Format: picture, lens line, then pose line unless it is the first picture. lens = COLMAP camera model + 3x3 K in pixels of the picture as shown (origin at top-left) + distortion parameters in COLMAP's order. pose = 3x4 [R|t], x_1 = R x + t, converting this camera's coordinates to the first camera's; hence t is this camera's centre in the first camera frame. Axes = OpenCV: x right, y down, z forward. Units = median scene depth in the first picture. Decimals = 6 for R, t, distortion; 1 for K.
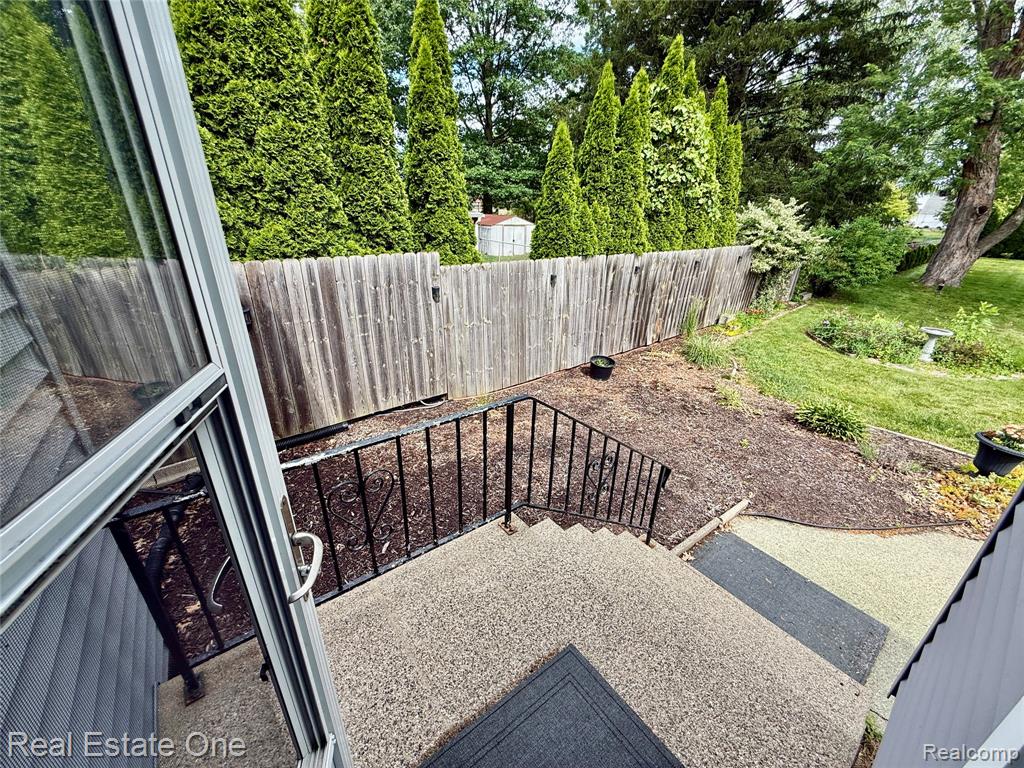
lens RADIAL K [[408.0, 0, 511.1], [0, 408.0, 383.9], [0, 0, 1]] dist [-0.001257, 0.000180]
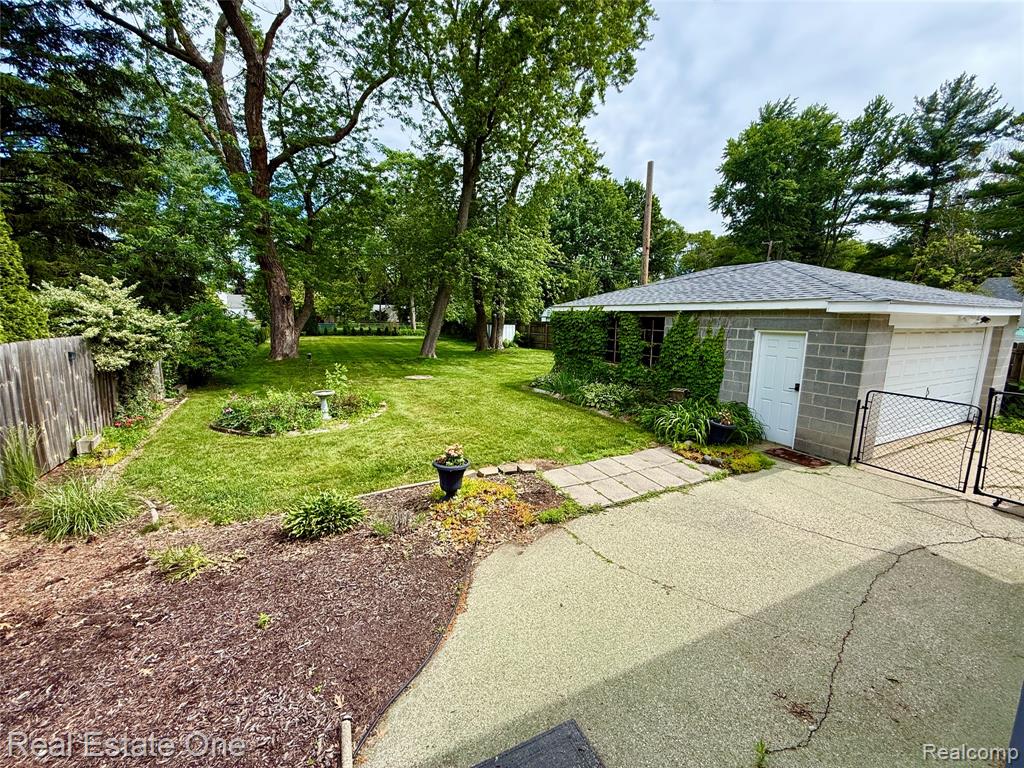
lens RADIAL K [[408.0, 0, 512.8], [0, 408.0, 384.9], [0, 0, 1]] dist [-0.001257, 0.000180]
pose [[0.214011, -0.190747, 0.958027, 0.088503], [0.389212, 0.916187, 0.095472, -0.059748], [-0.895943, 0.352443, 0.270315, 0.246440]]
